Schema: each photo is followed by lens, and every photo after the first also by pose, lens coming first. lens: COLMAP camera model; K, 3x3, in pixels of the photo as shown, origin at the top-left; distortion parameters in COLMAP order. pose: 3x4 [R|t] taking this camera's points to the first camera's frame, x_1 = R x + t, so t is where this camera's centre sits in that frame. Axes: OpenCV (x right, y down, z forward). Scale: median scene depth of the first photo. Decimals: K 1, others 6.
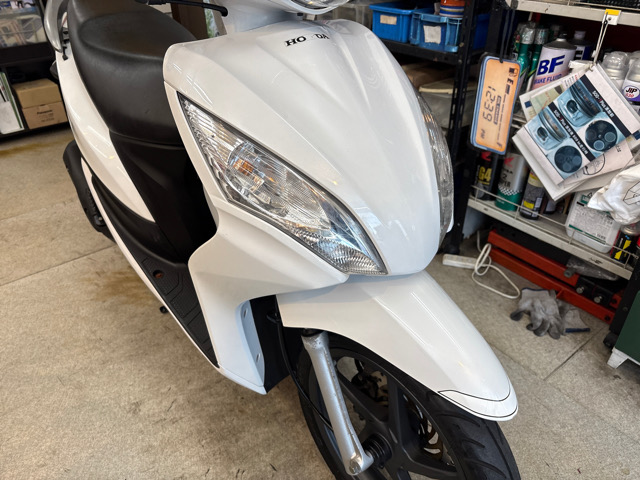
lens RADIAL K [[487.8, 0, 313.4], [0, 487.8, 240.9], [0, 0, 1]] dist [0.058253, -0.059146]
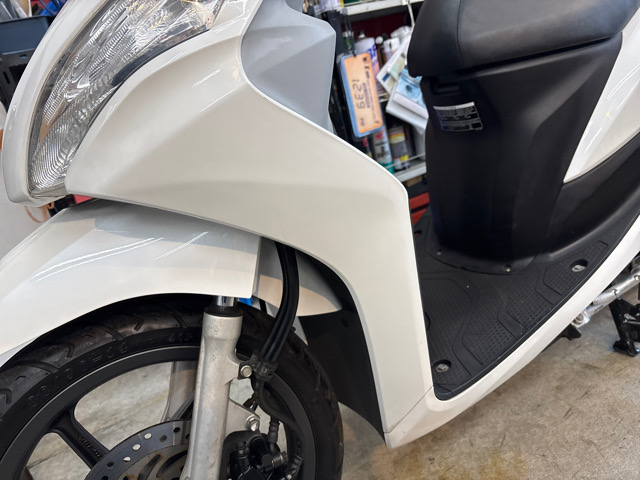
lens RADIAL K [[487.2, 0, 320.6], [0, 487.2, 239.1], [0, 0, 1]] dist [0.004641, -0.000146]
pose [[0.129256, -0.342774, 0.930483, -0.914624], [0.712574, 0.684659, 0.153231, -0.307710], [-0.689588, 0.643232, 0.332749, 0.973971]]
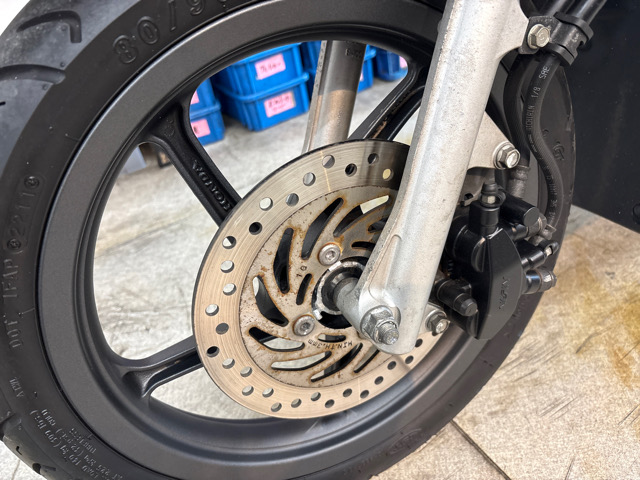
lens RADIAL K [[489.9, 0, 318.5], [0, 489.9, 242.4], [0, 0, 1]] dist [0.009265, -0.000692]
pose [[0.149469, -0.587052, 0.795631, -0.808718], [0.677307, 0.647025, 0.350163, -0.291989], [-0.720357, 0.486548, 0.494324, 1.227364]]
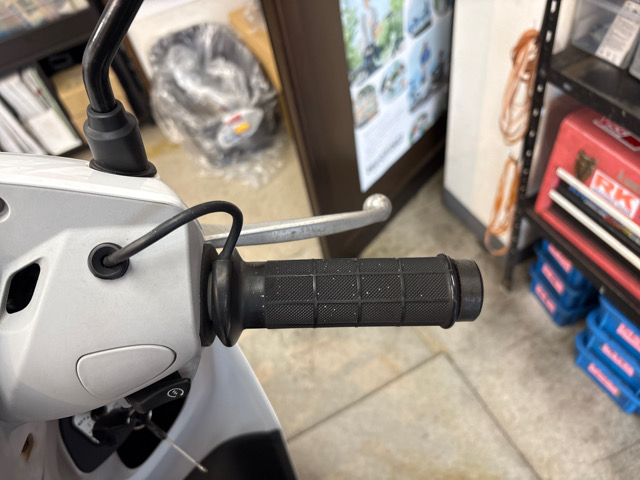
lens RADIAL K [[497.3, 0, 321.4], [0, 497.3, 238.3], [0, 0, 1]] dist [-0.000175, -0.004781]
pose [[0.974426, 0.070079, -0.213504, -0.204641], [0.000878, 0.948932, 0.315480, -0.668157], [0.224709, -0.307600, 0.924602, 0.818102]]
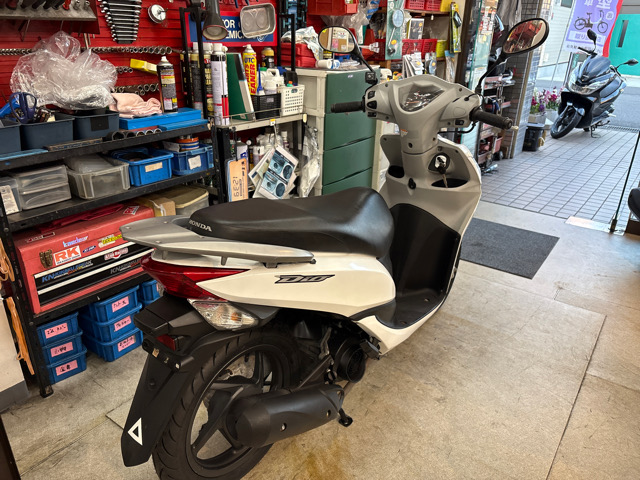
lens RADIAL K [[483.9, 0, 320.1], [0, 483.9, 244.6], [0, 0, 1]] dist [0.034187, -0.030758]
pose [[-0.266801, -0.381244, 0.885139, -1.277049], [0.511663, 0.722272, 0.465321, -0.795634], [-0.816712, 0.577041, 0.002366, 0.954722]]
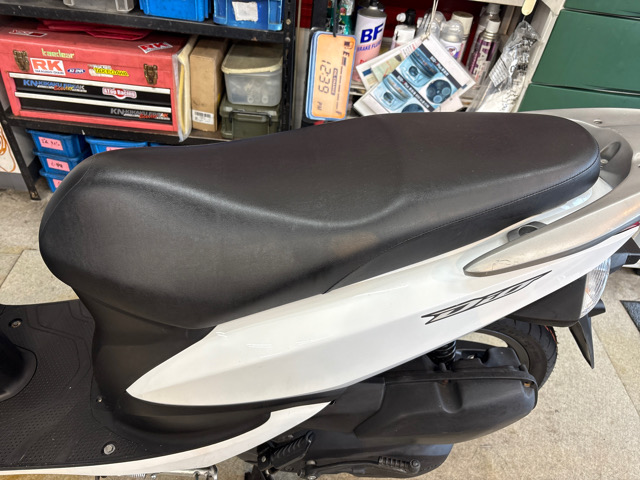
lens RADIAL K [[491.8, 0, 321.5], [0, 491.8, 240.9], [0, 0, 1]] dist [0.002510, -0.001509]
pose [[0.605670, -0.467247, 0.644084, -0.485489], [0.326400, 0.884094, 0.334428, -0.346878], [-0.725691, 0.007676, 0.687978, 0.344133]]
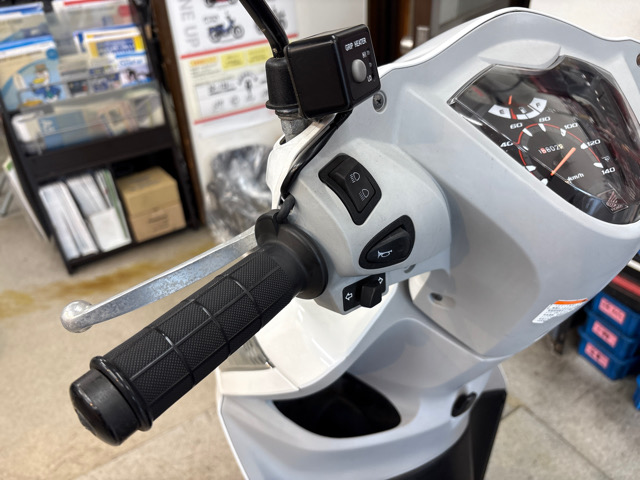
lens RADIAL K [[493.6, 0, 322.0], [0, 493.6, 239.4], [0, 0, 1]] dist [0.076100, -0.104820]
pose [[0.996356, 0.028695, -0.080319, -0.508685], [-0.027489, 0.999493, 0.016085, -0.520720], [0.080739, -0.013819, 0.996639, 0.600891]]
